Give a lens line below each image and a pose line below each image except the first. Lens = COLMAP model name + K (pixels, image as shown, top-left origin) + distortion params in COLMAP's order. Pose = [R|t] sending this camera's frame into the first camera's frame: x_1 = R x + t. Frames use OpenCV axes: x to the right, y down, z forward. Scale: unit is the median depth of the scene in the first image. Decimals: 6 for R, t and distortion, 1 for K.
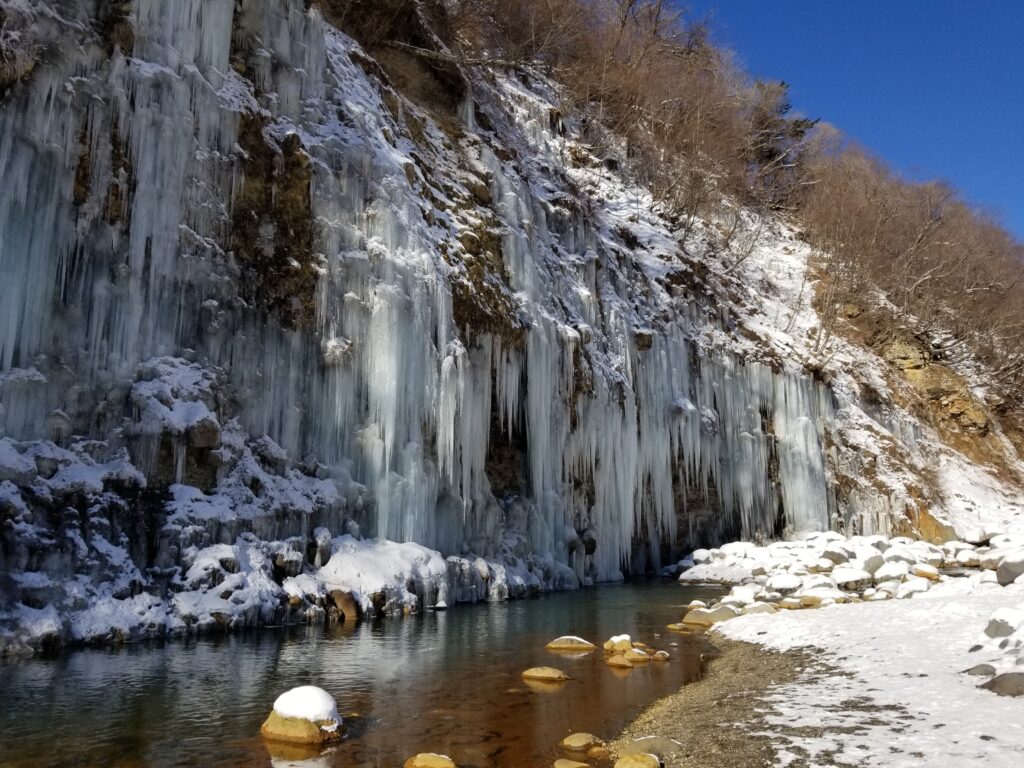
lens RADIAL K [[814.9, 0, 515.1], [0, 814.9, 391.2], [0, 0, 1]] dist [0.074363, -0.099303]
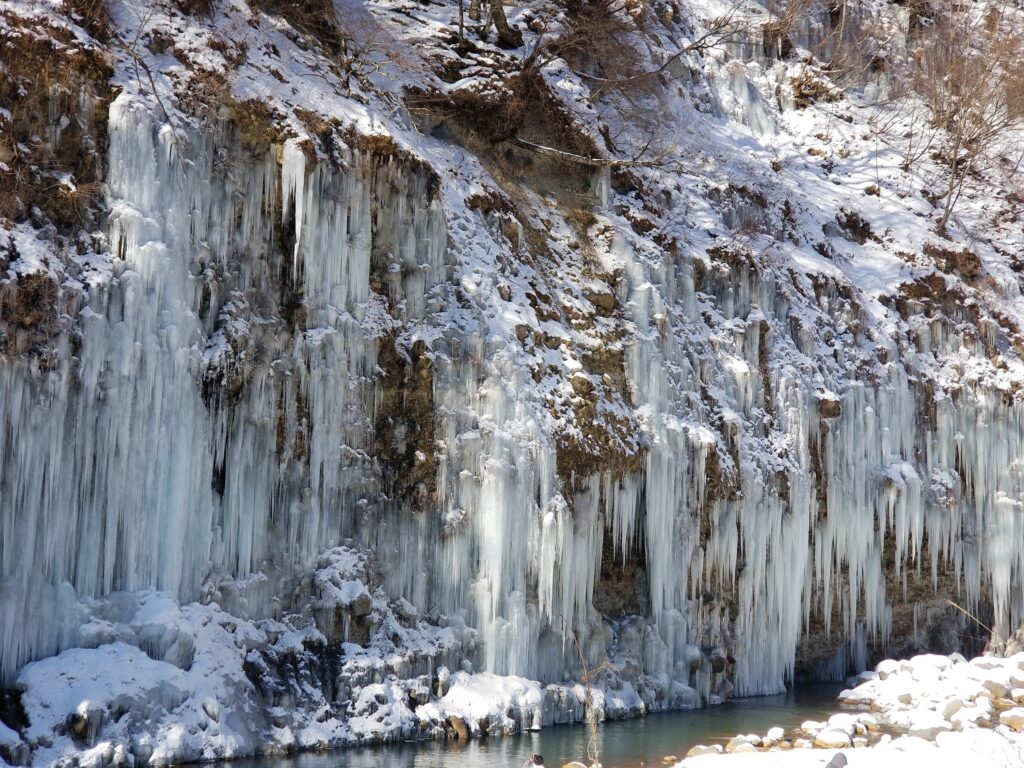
lens RADIAL K [[1574.1, 0, 519.5], [0, 1574.1, 384.2], [0, 0, 1]] dist [0.153665, 0.000000]
pose [[0.978810, 0.007334, -0.204638, 0.391613], [0.009308, 0.996732, 0.080246, -0.475304], [0.204558, -0.080450, 0.975543, -1.384941]]
